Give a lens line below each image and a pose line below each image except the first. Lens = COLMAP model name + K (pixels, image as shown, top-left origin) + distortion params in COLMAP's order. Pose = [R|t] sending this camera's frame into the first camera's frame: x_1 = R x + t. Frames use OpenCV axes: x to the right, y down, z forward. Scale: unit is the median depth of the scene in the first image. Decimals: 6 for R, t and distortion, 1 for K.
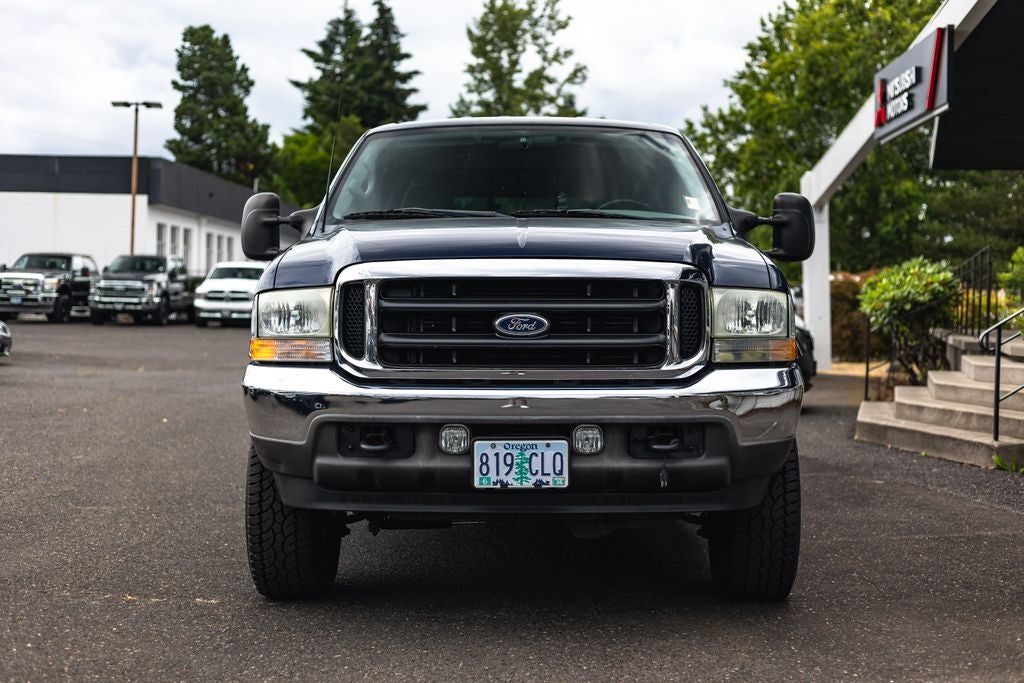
lens RADIAL K [[1471.0, 0, 512.0], [0, 1471.0, 341.5], [0, 0, 1]] dist [0.026650, -0.030070]
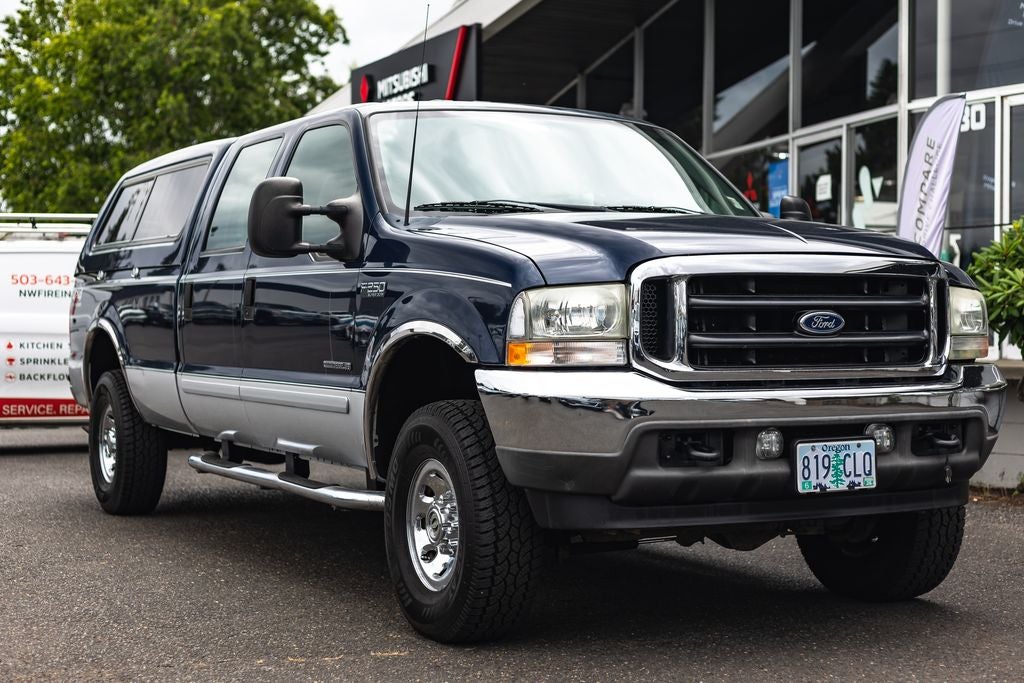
lens RADIAL K [[1736.0, 0, 507.0], [0, 1736.0, 310.5], [0, 0, 1]] dist [0.005074, -0.047629]
pose [[0.880748, -0.000770, 0.473586, -0.709950], [0.018384, 0.999300, -0.032566, 0.013971], [-0.473229, 0.037389, 0.880146, 0.090531]]
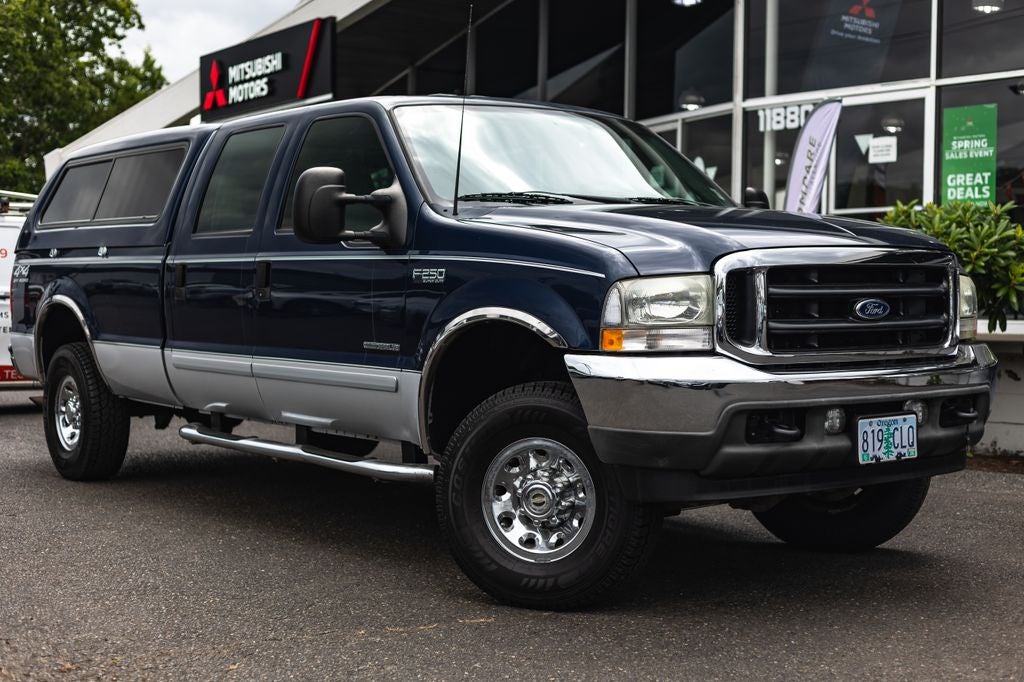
lens RADIAL K [[1530.8, 0, 526.7], [0, 1530.8, 338.7], [0, 0, 1]] dist [0.017042, 0.030820]
pose [[0.787865, -0.026441, 0.615281, -0.866631], [0.022663, 0.999646, 0.013939, -0.010969], [-0.615431, 0.002963, 0.788185, 0.274922]]
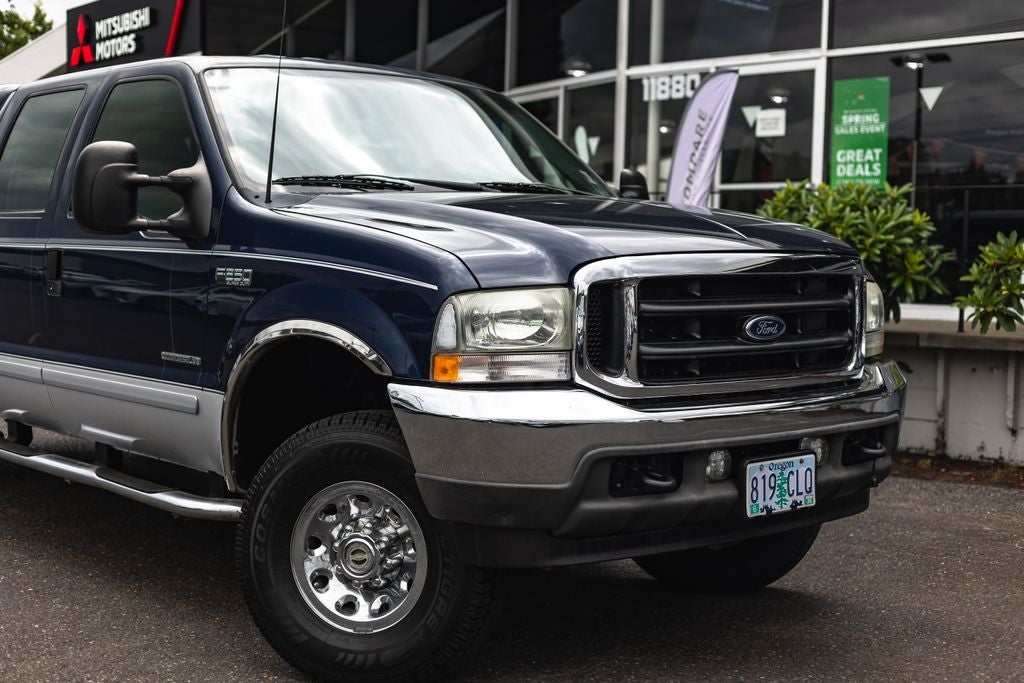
lens RADIAL K [[1471.0, 0, 512.0], [0, 1471.0, 341.5], [0, 0, 1]] dist [0.026650, -0.030070]
pose [[0.749985, -0.039845, 0.660254, -0.683534], [0.011490, 0.998818, 0.047226, -0.046125], [-0.661355, -0.027832, 0.749556, 0.433531]]
